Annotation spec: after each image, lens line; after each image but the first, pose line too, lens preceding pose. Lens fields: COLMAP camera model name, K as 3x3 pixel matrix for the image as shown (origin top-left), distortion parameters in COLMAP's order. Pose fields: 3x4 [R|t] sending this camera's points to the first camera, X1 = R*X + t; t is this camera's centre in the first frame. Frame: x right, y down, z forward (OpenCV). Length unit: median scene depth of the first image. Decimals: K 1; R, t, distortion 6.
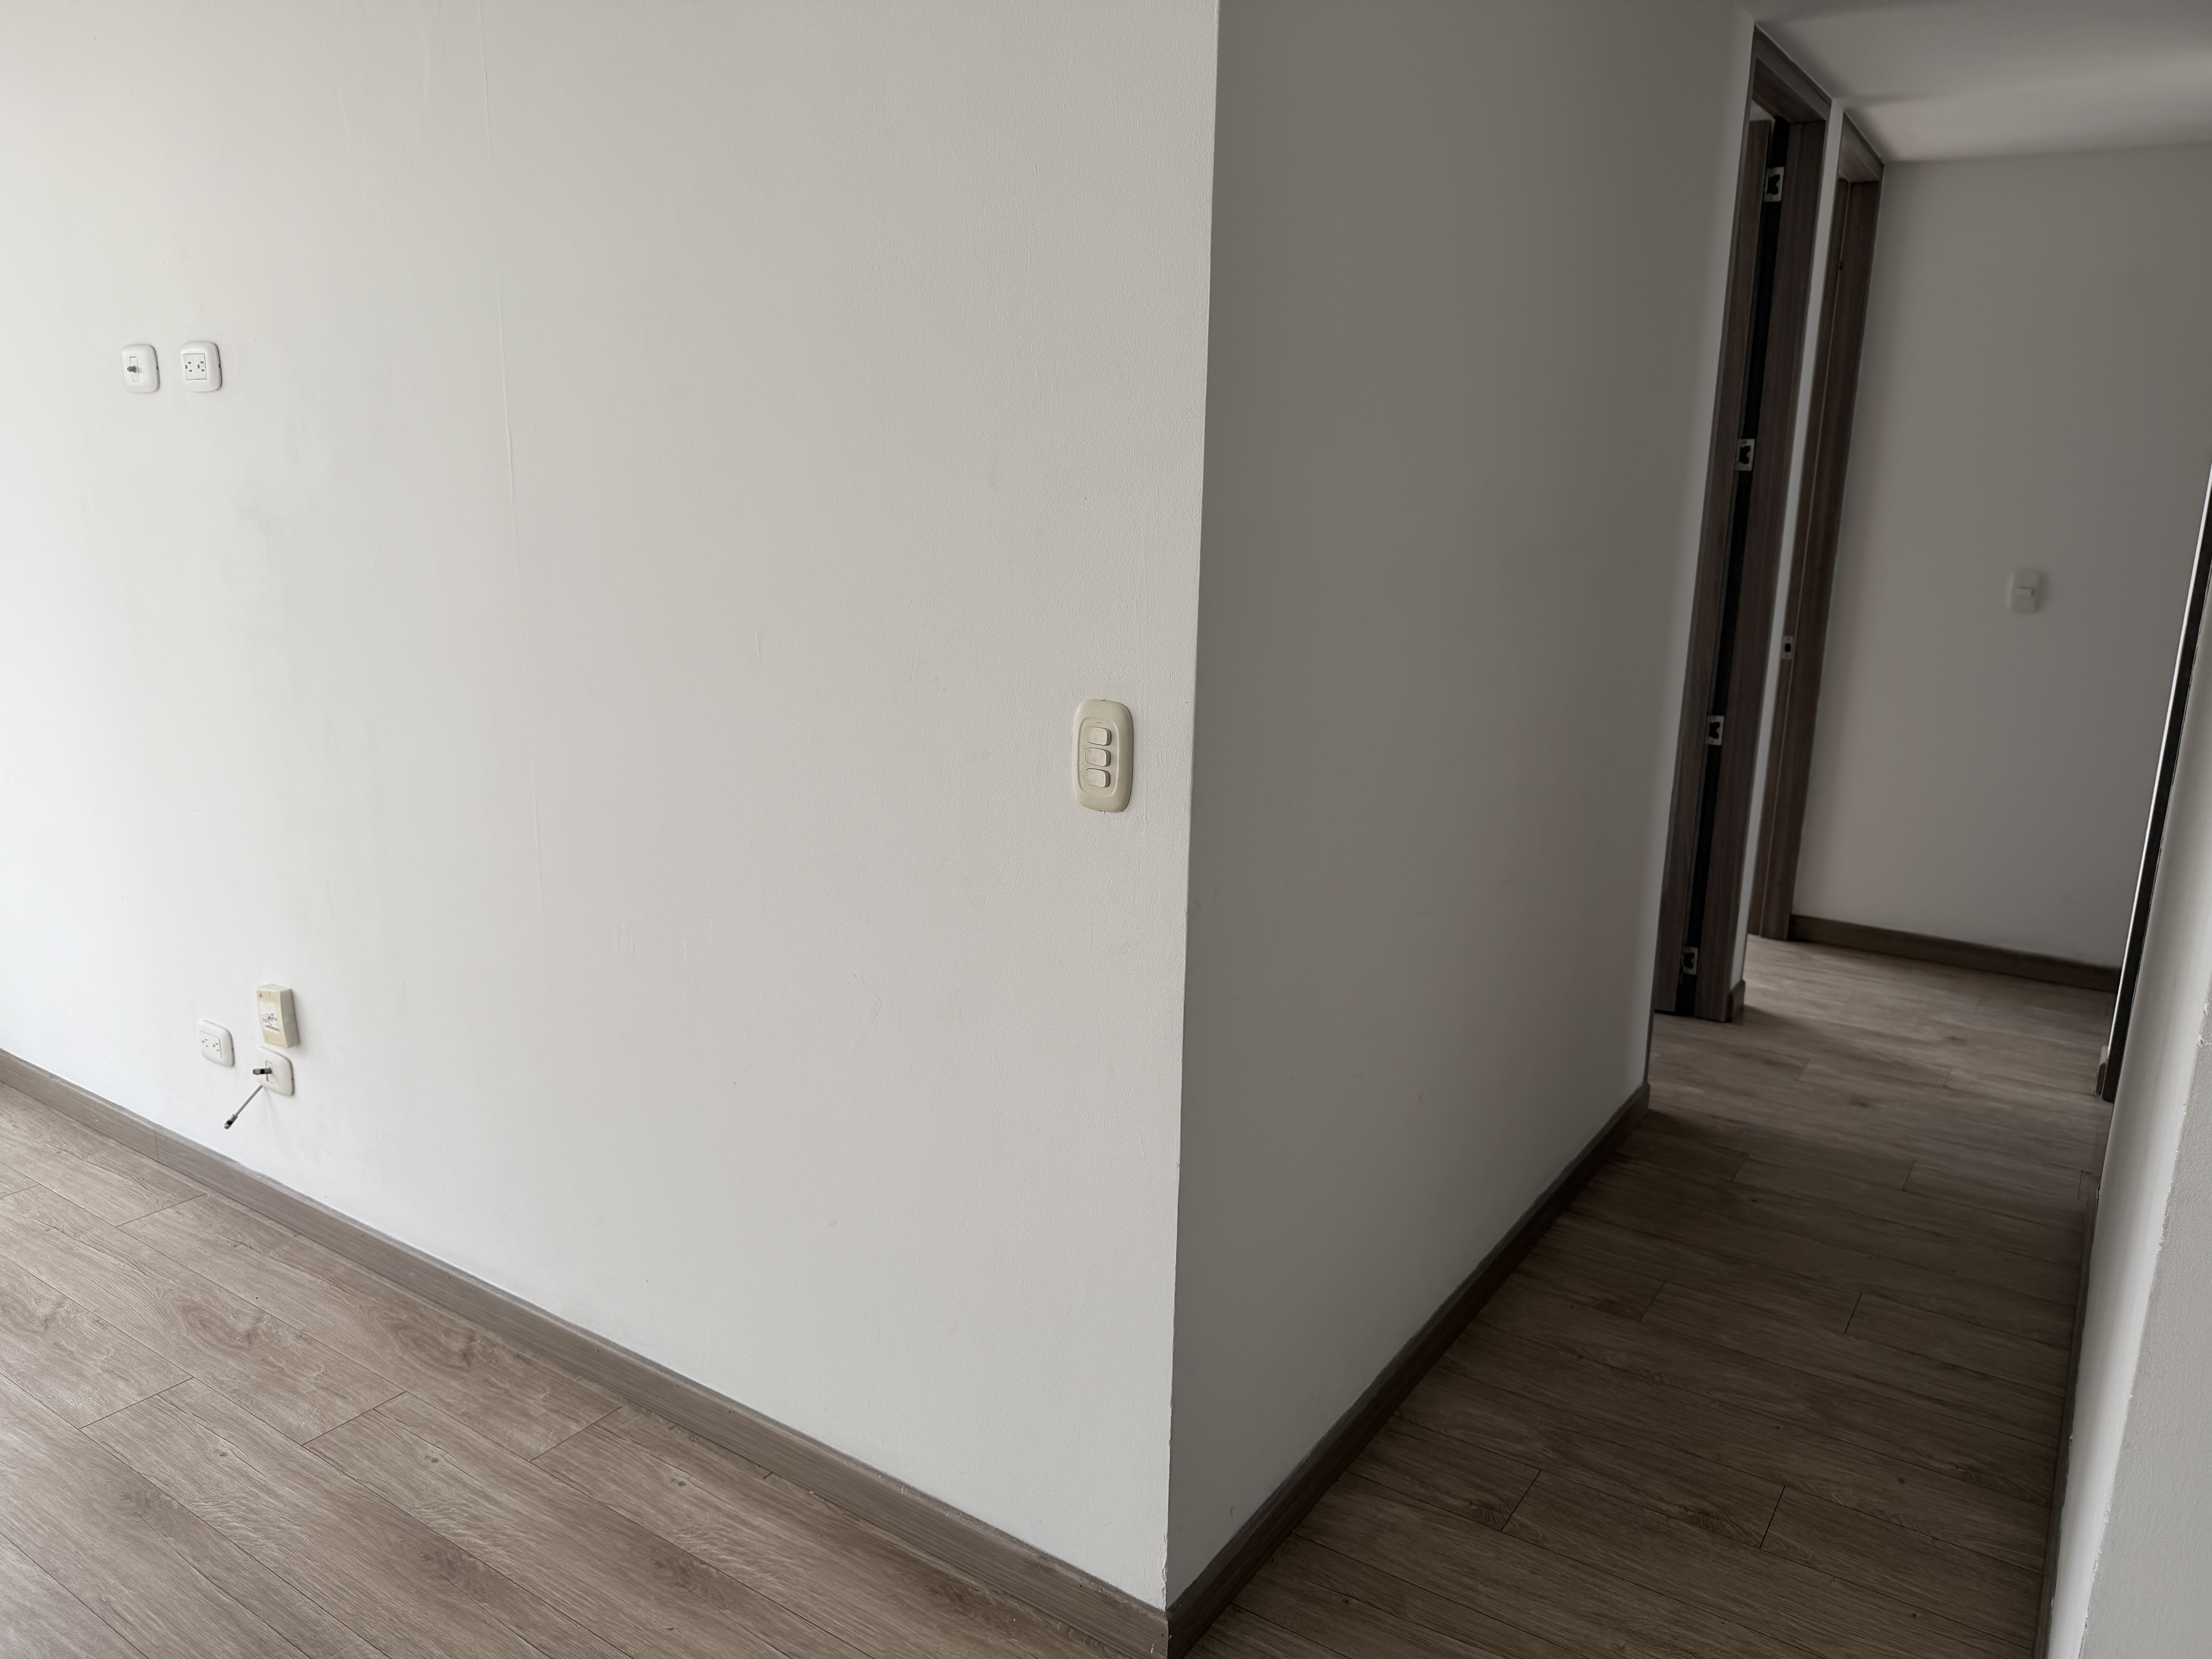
lens RADIAL K [[1573.0, 0, 1106.0], [0, 1573.0, 829.5], [0, 0, 1]] dist [0.040931, -0.040374]
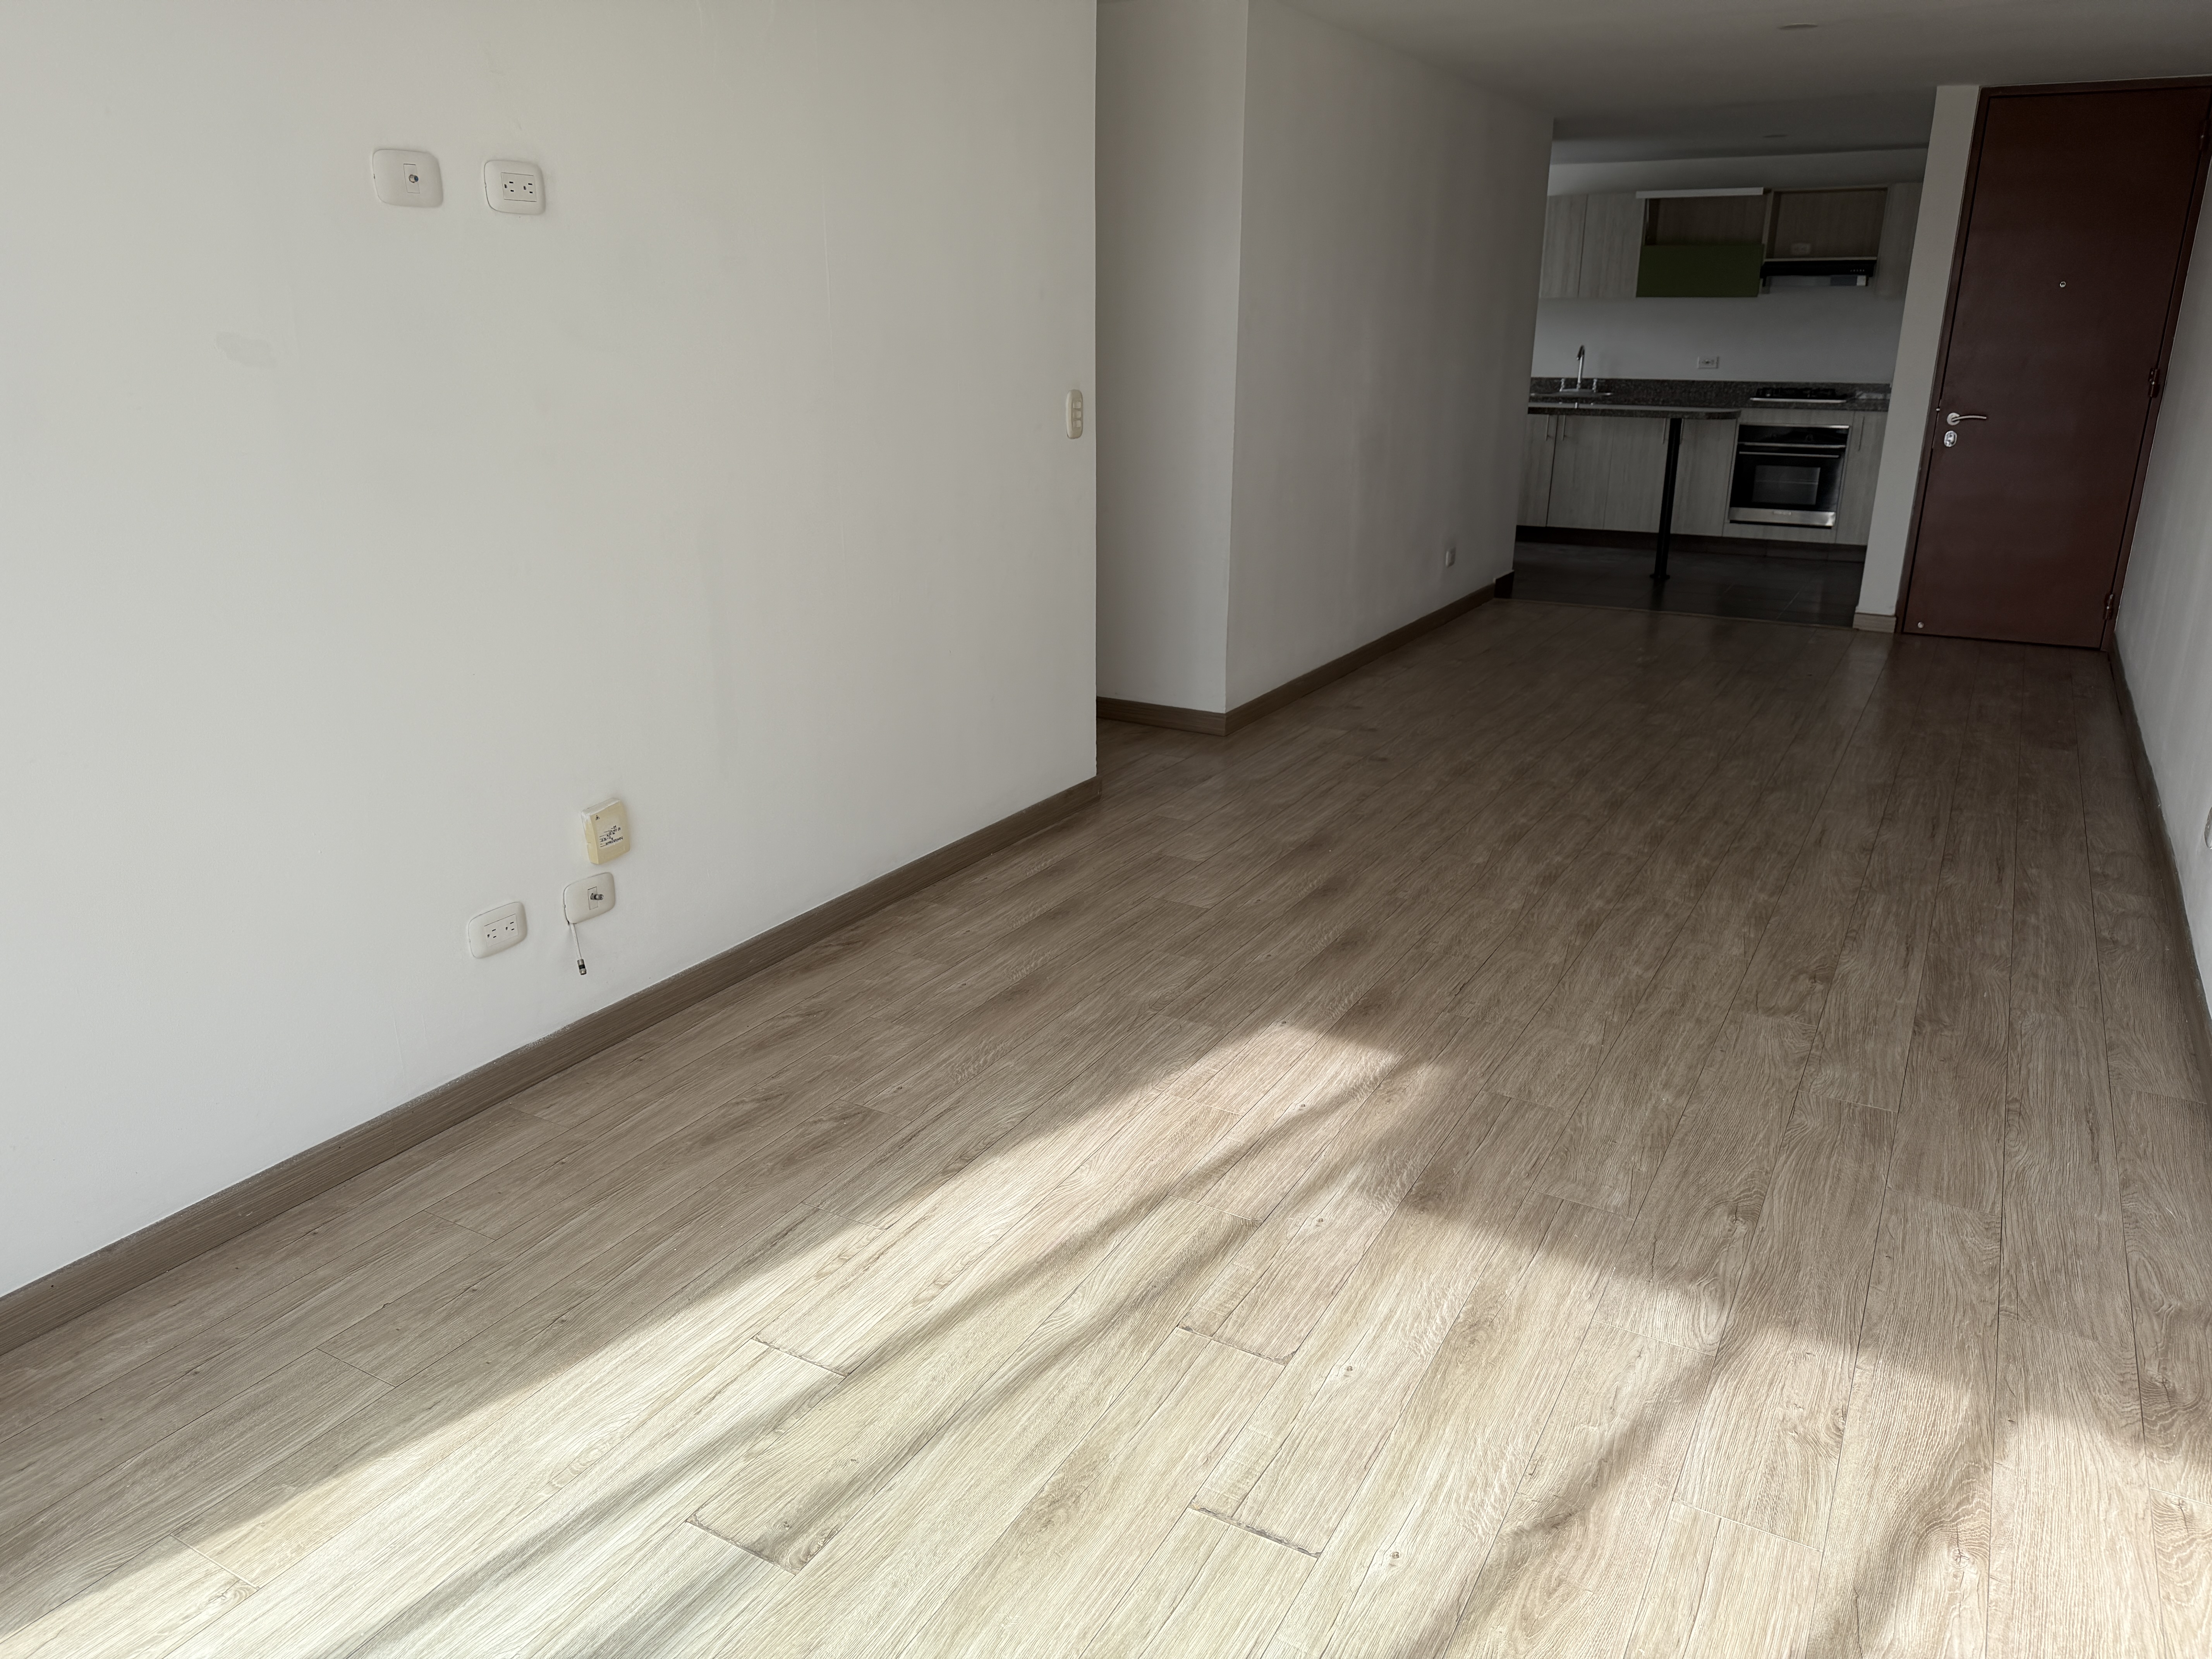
lens RADIAL K [[1573.0, 0, 1106.0], [0, 1573.0, 829.5], [0, 0, 1]] dist [0.040931, -0.040374]
pose [[-0.088937, -0.316636, 0.944369, -1.855512], [0.227115, 0.916702, 0.328749, -0.183047], [-0.969798, 0.243719, -0.009616, 0.832728]]
